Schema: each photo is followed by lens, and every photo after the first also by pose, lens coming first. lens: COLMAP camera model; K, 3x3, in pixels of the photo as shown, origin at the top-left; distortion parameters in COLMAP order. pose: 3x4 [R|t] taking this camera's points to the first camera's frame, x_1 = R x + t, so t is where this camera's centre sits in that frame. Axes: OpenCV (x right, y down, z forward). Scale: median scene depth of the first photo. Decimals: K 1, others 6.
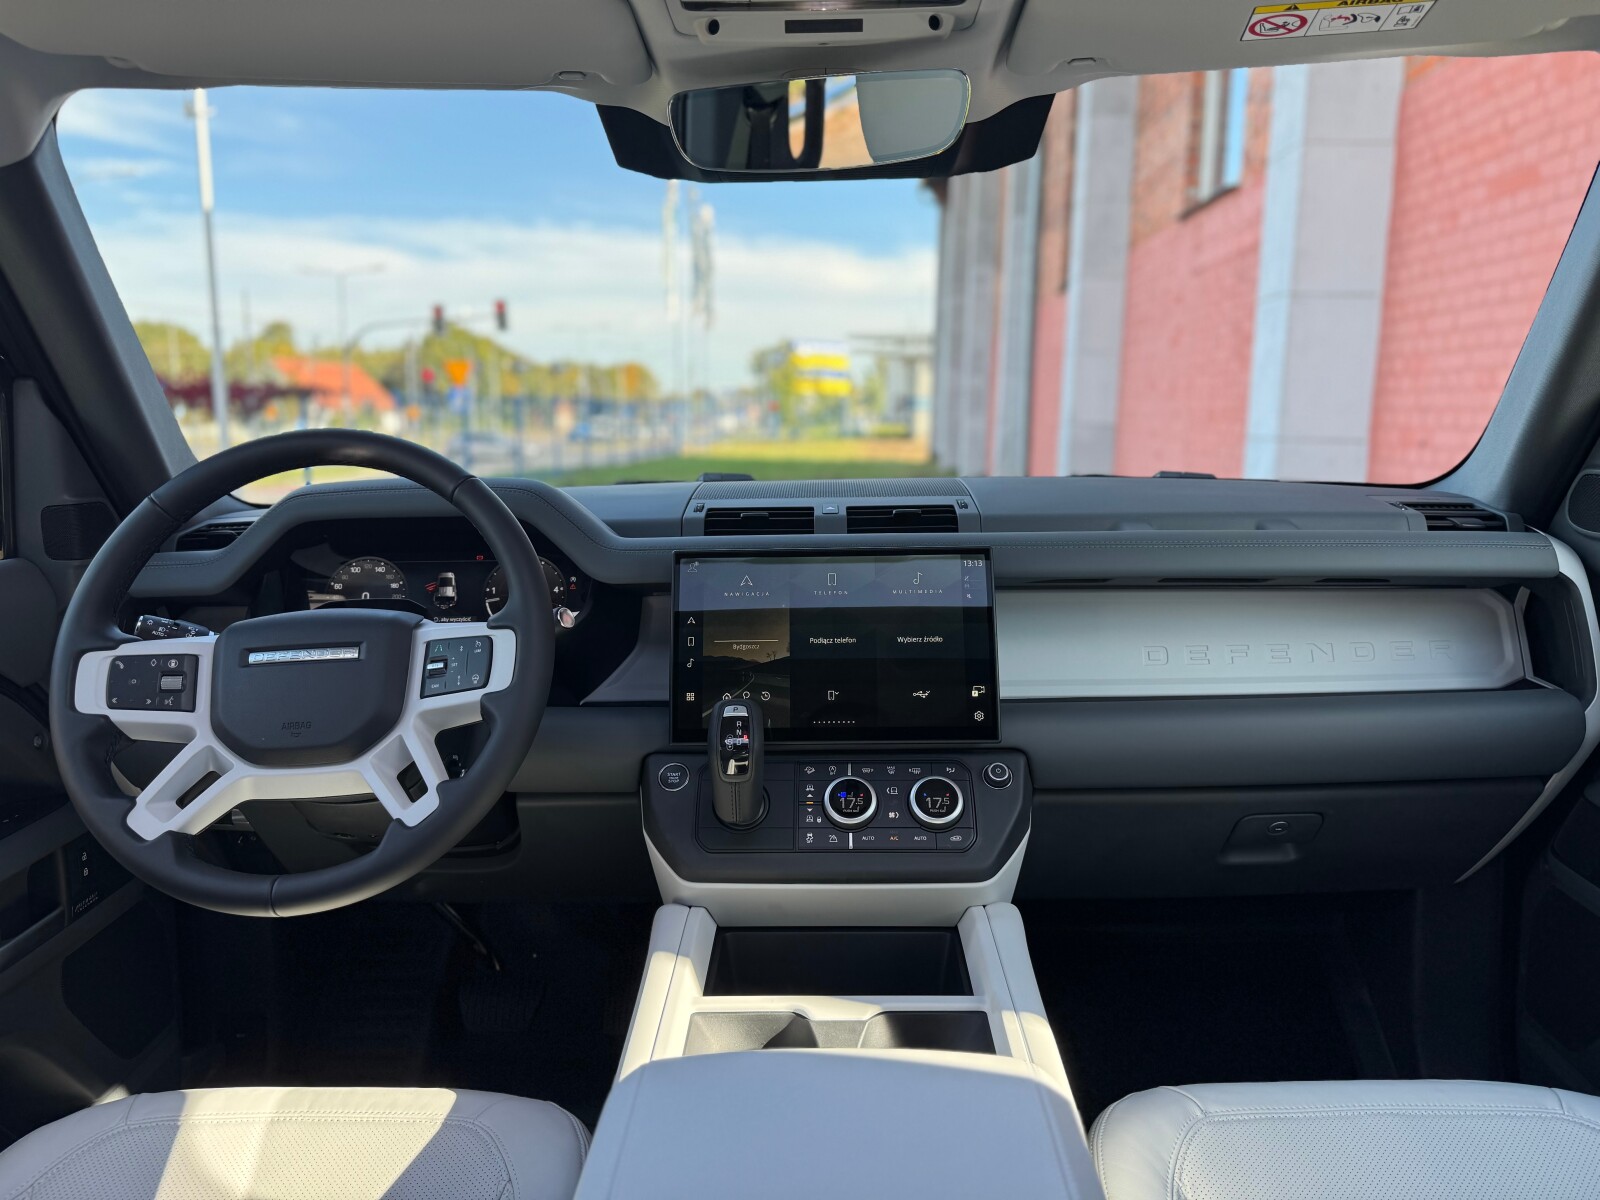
lens RADIAL K [[1127.9, 0, 800.0], [0, 1127.9, 600.0], [0, 0, 1]] dist [0.115088, -0.198257]
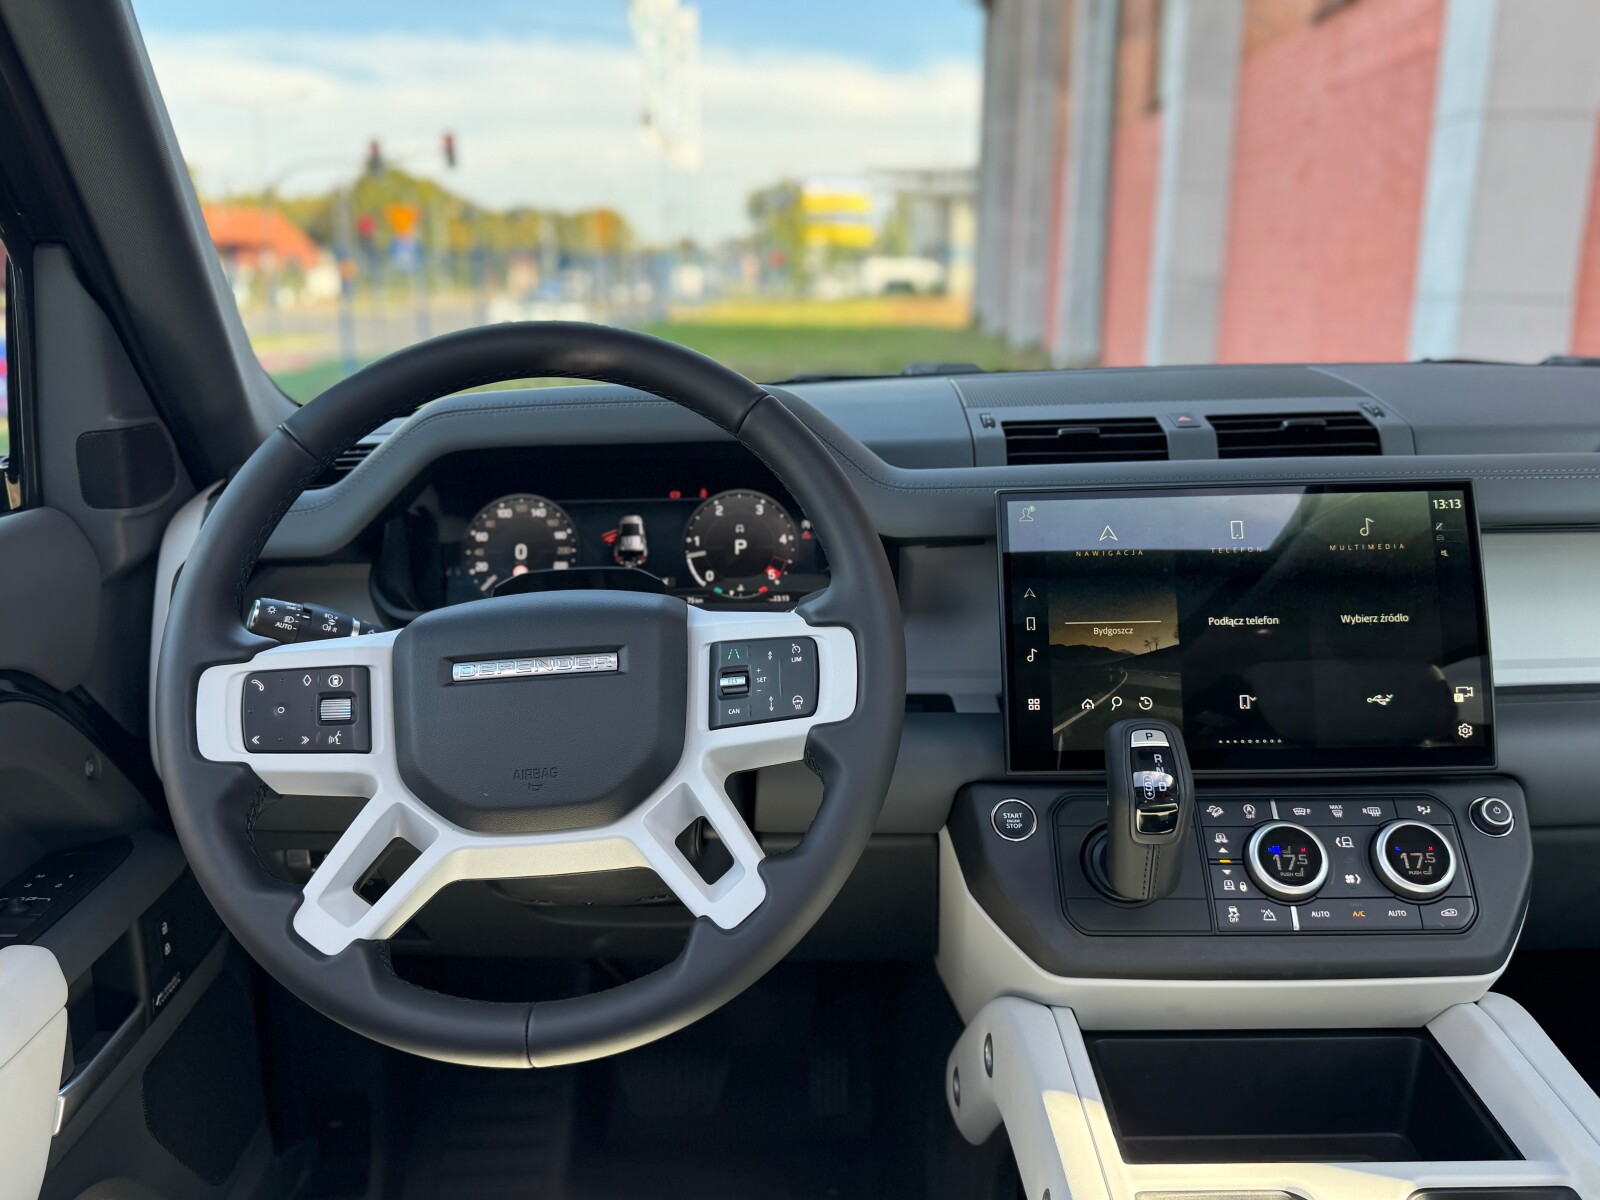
lens RADIAL K [[1315.3, 0, 800.0], [0, 1315.3, 600.0], [0, 0, 1]] dist [0.184699, -0.436017]
pose [[0.999947, -0.008961, -0.005027, -0.236902], [0.009341, 0.996630, 0.081494, -0.045377], [0.004279, -0.081536, 0.996661, 0.199503]]
